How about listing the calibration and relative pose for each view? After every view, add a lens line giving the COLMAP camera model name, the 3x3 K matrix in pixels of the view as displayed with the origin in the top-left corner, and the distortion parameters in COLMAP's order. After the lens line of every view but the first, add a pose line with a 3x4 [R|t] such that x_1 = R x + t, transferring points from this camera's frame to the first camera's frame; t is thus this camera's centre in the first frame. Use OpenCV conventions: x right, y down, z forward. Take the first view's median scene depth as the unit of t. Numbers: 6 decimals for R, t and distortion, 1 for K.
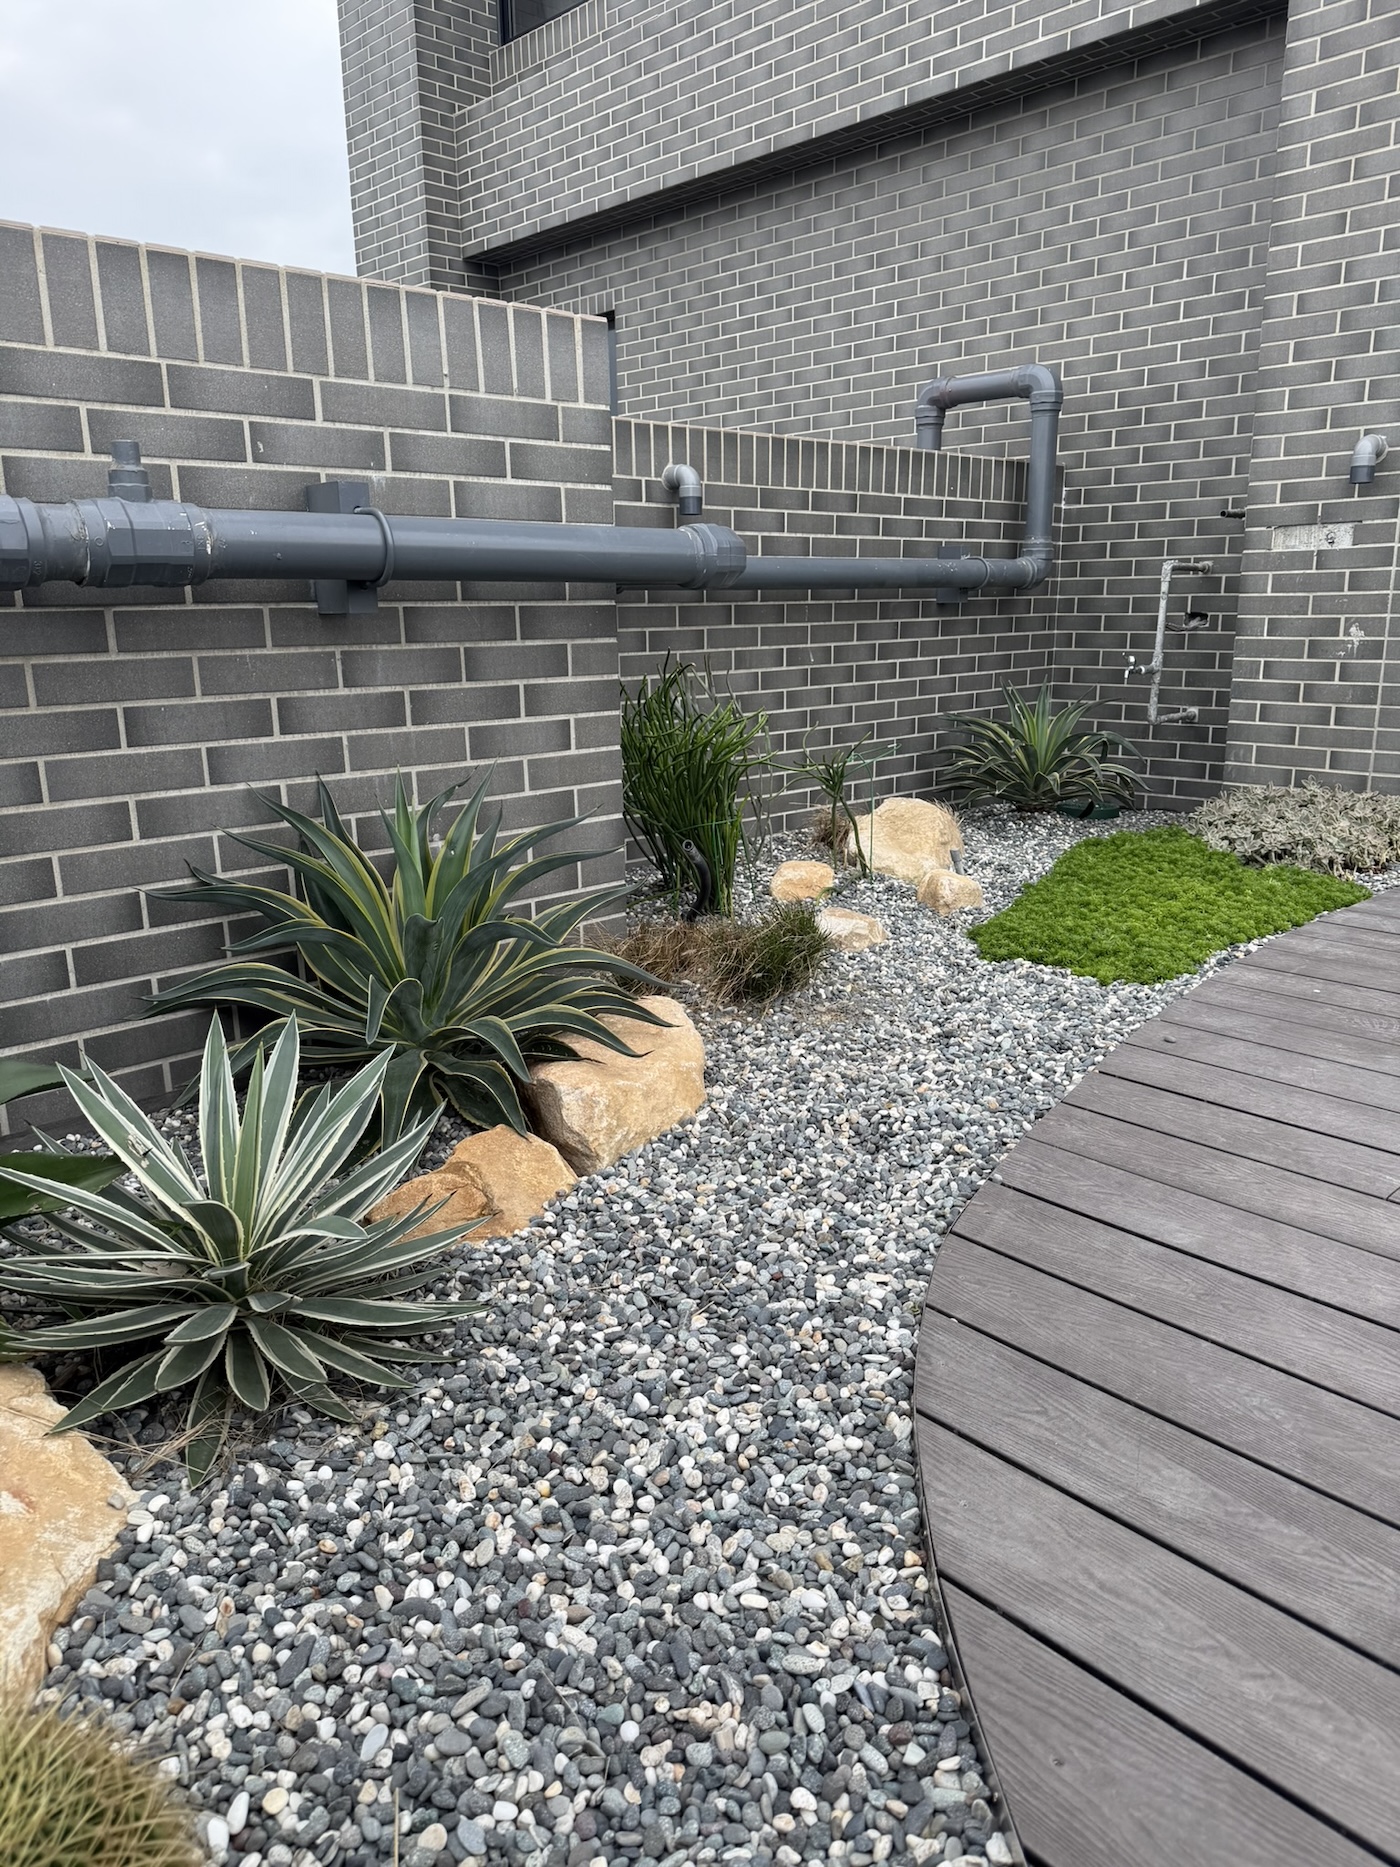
lens RADIAL K [[1305.7, 0, 702.1], [0, 1305.7, 933.2], [0, 0, 1]] dist [0.085535, -0.128822]
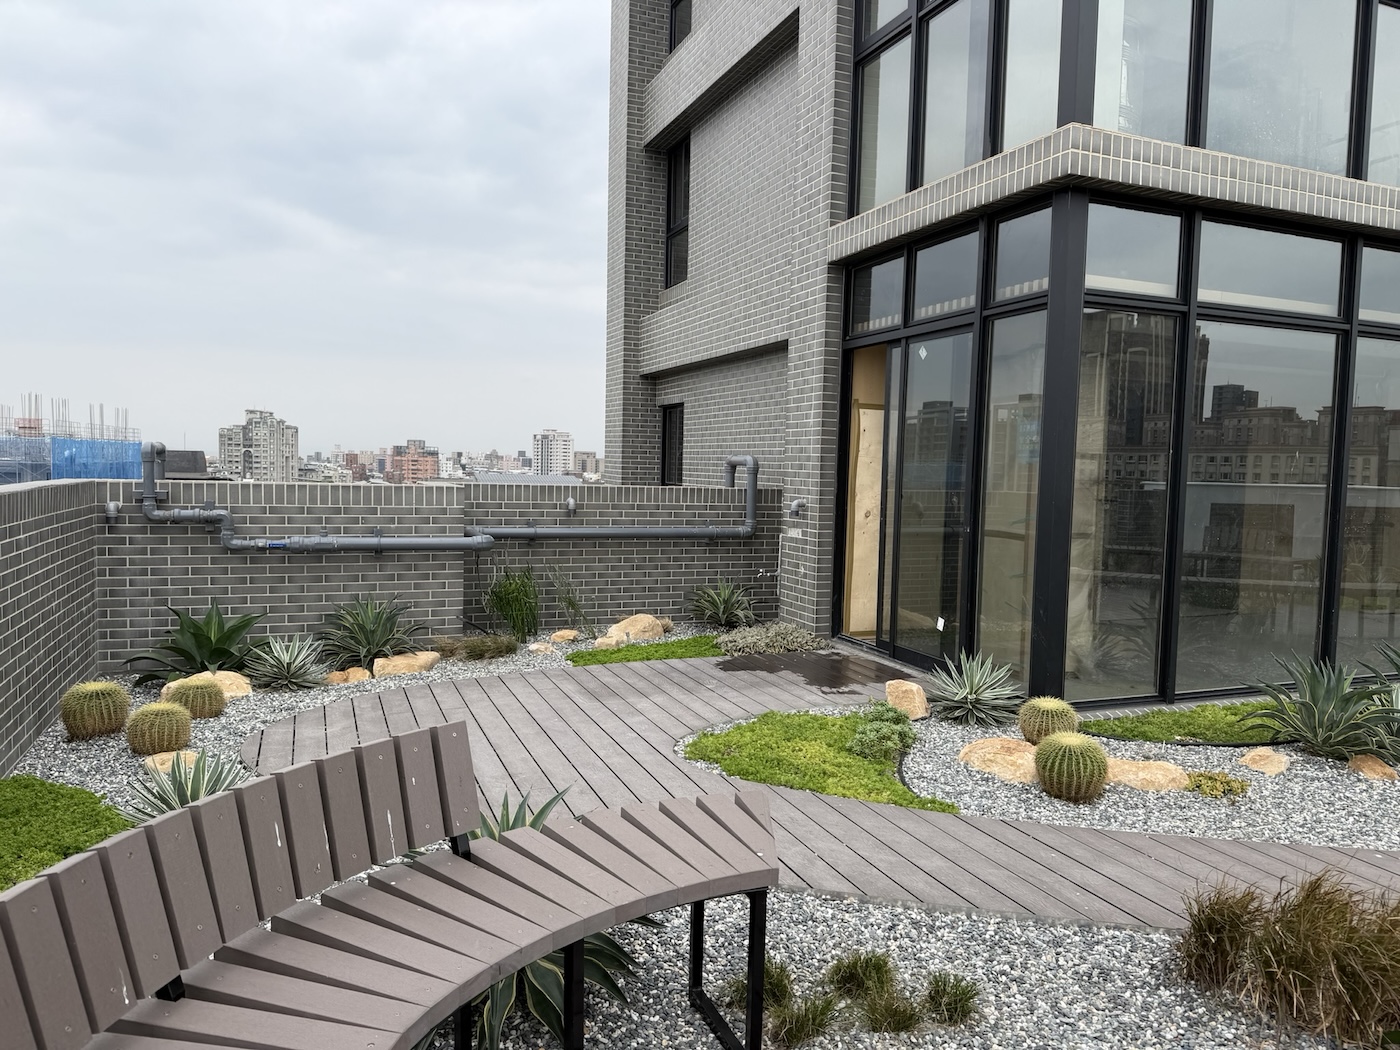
lens RADIAL K [[972.4, 0, 709.4], [0, 972.4, 531.2], [0, 0, 1]] dist [0.070550, -0.090931]
pose [[0.931228, 0.059035, -0.359623, 1.010683], [-0.123874, 0.979313, -0.160003, 0.033623], [0.342738, 0.193547, 0.919277, -0.864039]]
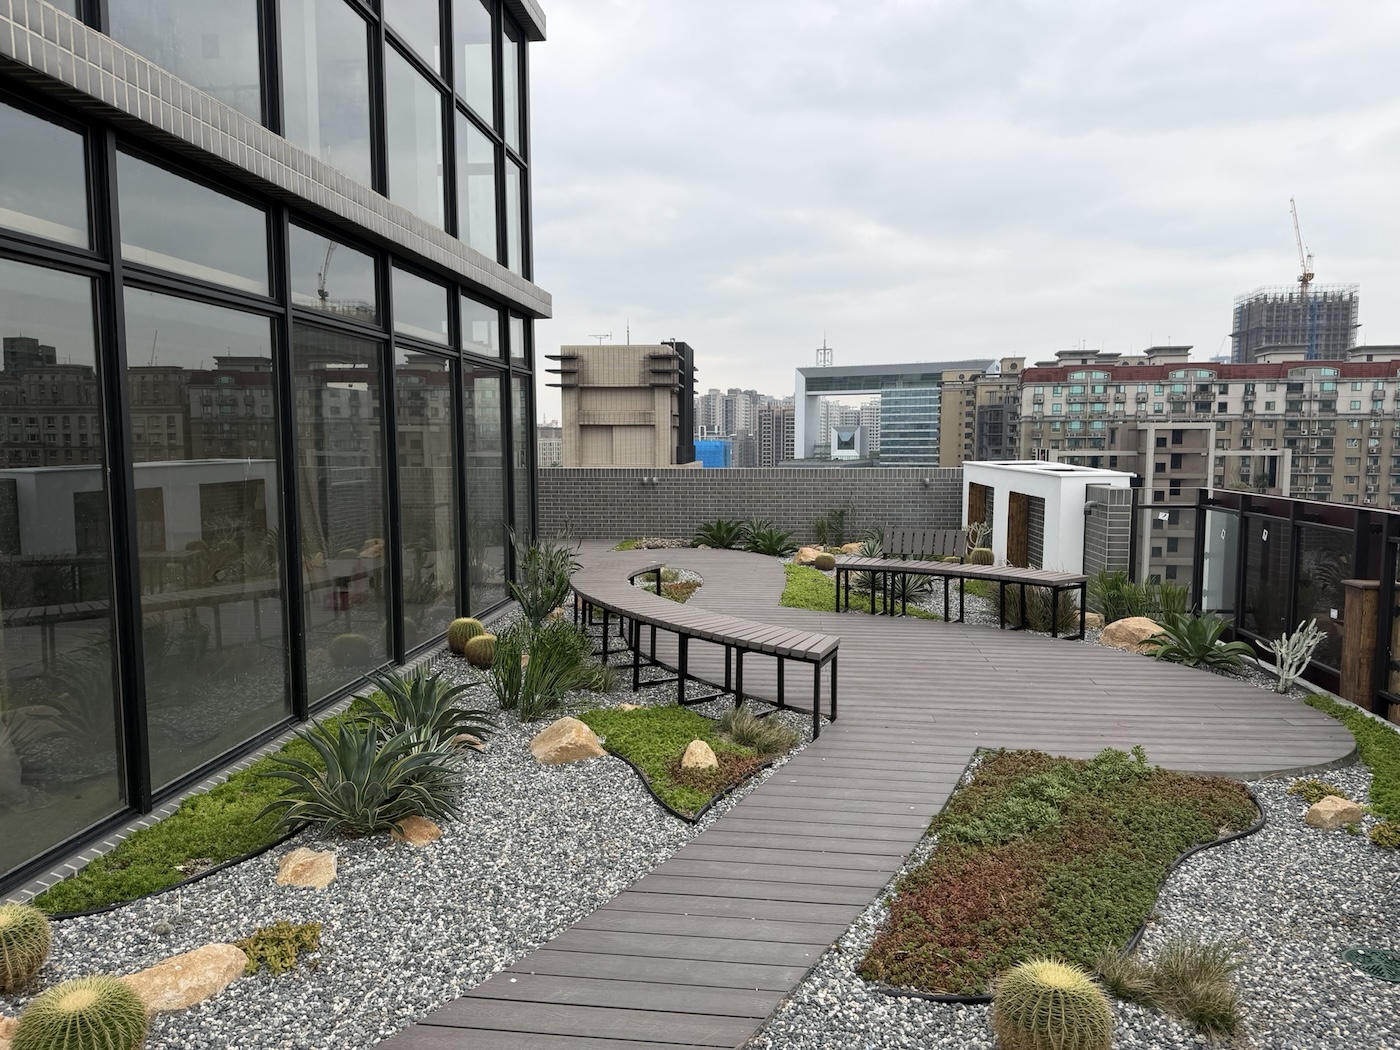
lens RADIAL K [[972.4, 0, 709.4], [0, 972.4, 531.2], [0, 0, 1]] dist [0.070550, -0.090931]
pose [[0.754468, -0.052516, 0.654233, 0.931822], [0.154787, 0.982914, -0.099602, -0.103622], [-0.637824, 0.176413, 0.749706, -0.551060]]
